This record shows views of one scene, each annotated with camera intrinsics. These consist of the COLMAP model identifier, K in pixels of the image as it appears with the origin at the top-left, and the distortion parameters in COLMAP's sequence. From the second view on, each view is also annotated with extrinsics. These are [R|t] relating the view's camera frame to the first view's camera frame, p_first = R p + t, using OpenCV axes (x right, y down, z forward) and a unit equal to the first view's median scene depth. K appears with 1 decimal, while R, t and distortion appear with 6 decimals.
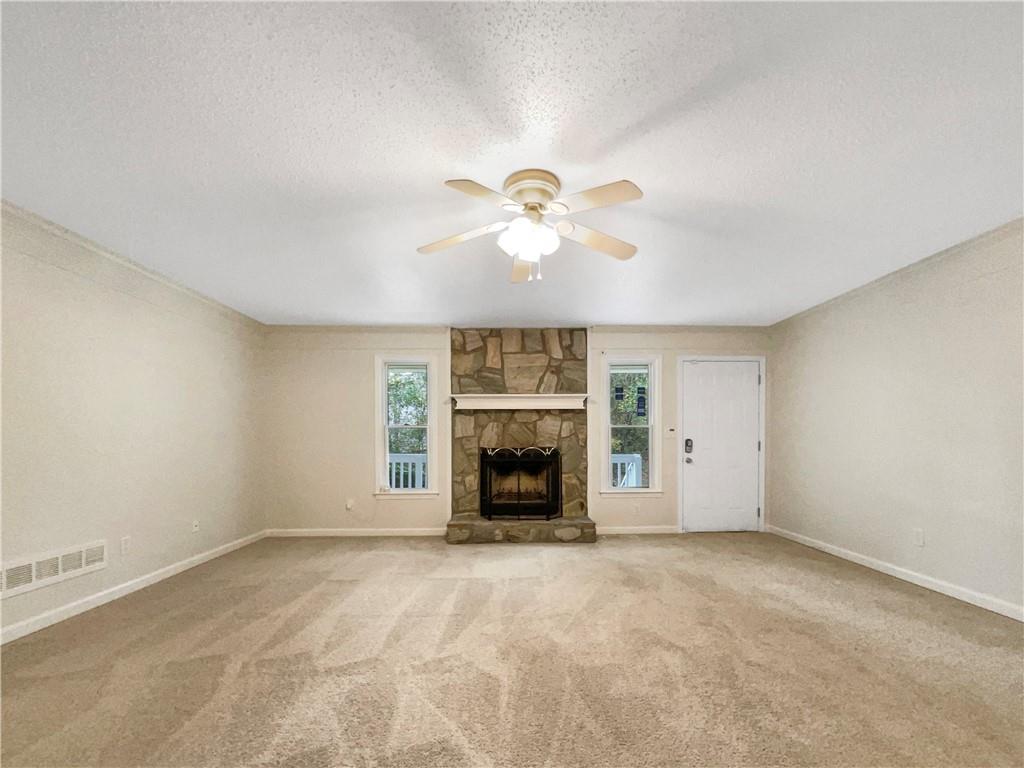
lens RADIAL K [[428.0, 0, 519.4], [0, 428.0, 438.1], [0, 0, 1]] dist [0.000297, -0.000015]
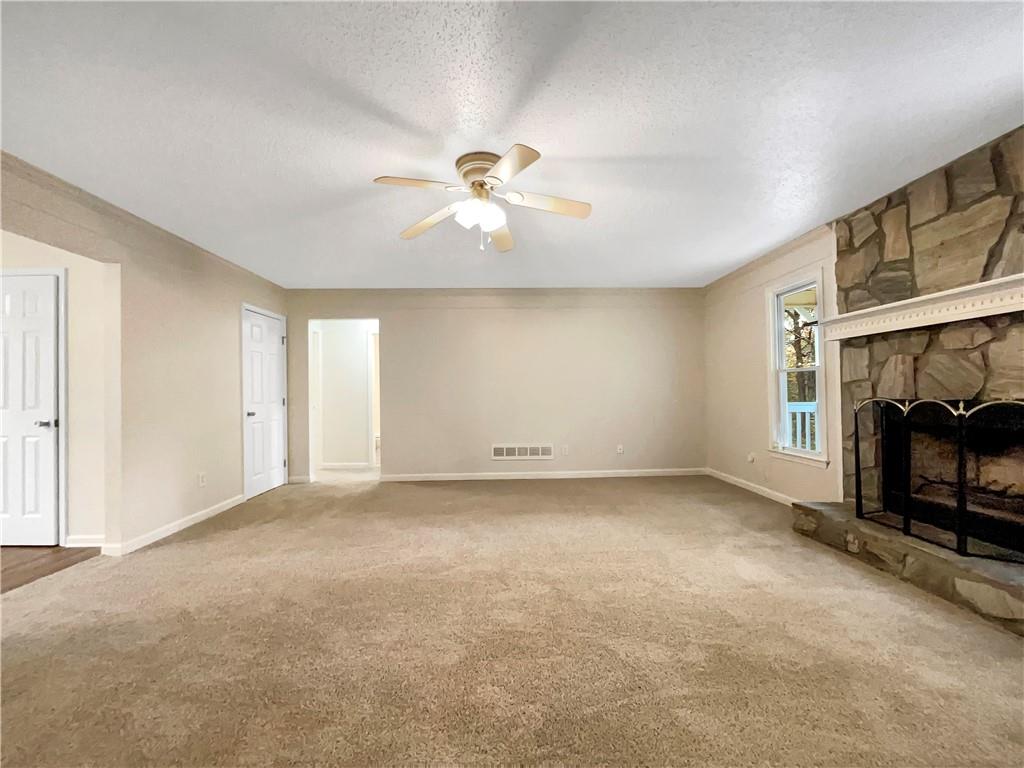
lens RADIAL K [[409.4, 0, 512.0], [0, 409.4, 384.0], [0, 0, 1]] dist [-0.001198, -0.000103]
pose [[0.022214, -0.018352, -0.999585, 0.477001], [0.018014, 0.999677, -0.017953, 0.002937], [0.999591, -0.017608, 0.022537, 0.467224]]
